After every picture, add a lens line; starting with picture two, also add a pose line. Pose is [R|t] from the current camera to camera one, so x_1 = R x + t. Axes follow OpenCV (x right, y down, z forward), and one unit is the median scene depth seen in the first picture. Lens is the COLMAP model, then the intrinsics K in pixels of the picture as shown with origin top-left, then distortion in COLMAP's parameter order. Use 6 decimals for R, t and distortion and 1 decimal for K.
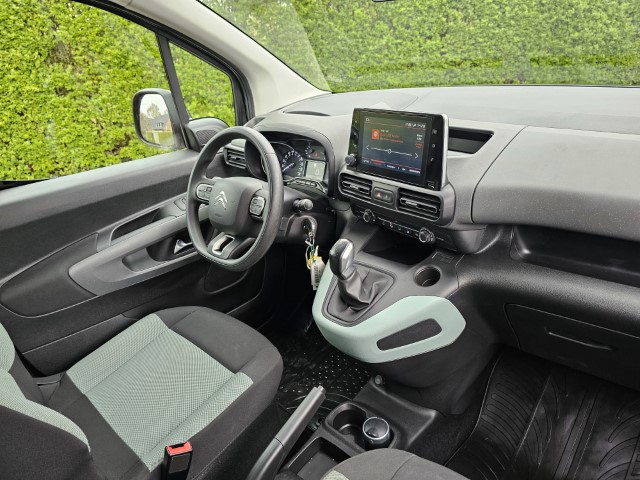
lens RADIAL K [[428.6, 0, 326.6], [0, 428.6, 239.2], [0, 0, 1]] dist [0.016206, -0.004420]
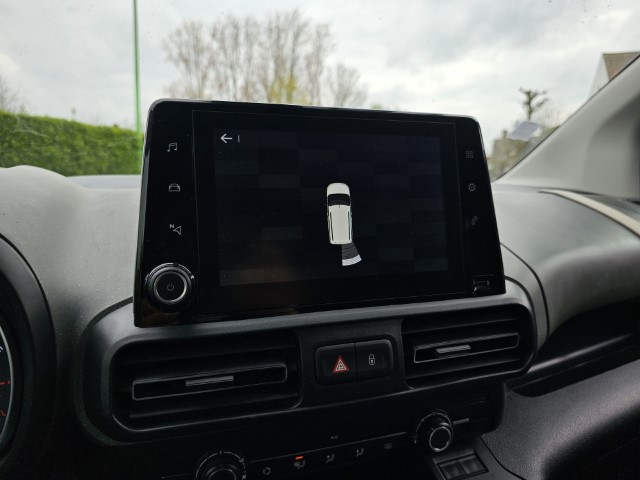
lens RADIAL K [[435.6, 0, 320.0], [0, 435.6, 240.0], [0, 0, 1]] dist [0.023374, -0.006495]
pose [[0.361069, -0.016886, 0.932386, -0.144942], [0.373401, 0.918803, -0.127960, -0.130661], [-0.854518, 0.394356, 0.338056, 0.759833]]
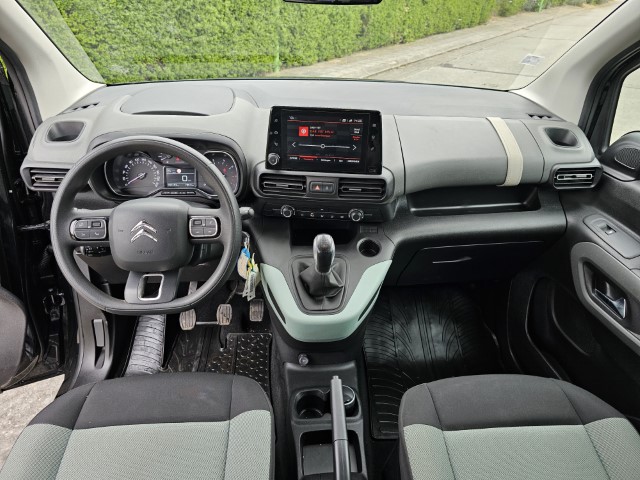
lens RADIAL K [[428.6, 0, 326.6], [0, 428.6, 239.2], [0, 0, 1]] dist [0.016206, -0.004420]
pose [[0.681283, -0.255704, 0.685907, -0.542470], [0.232607, 0.964063, 0.128360, -0.097301], [-0.694080, 0.072098, 0.716279, 0.200835]]
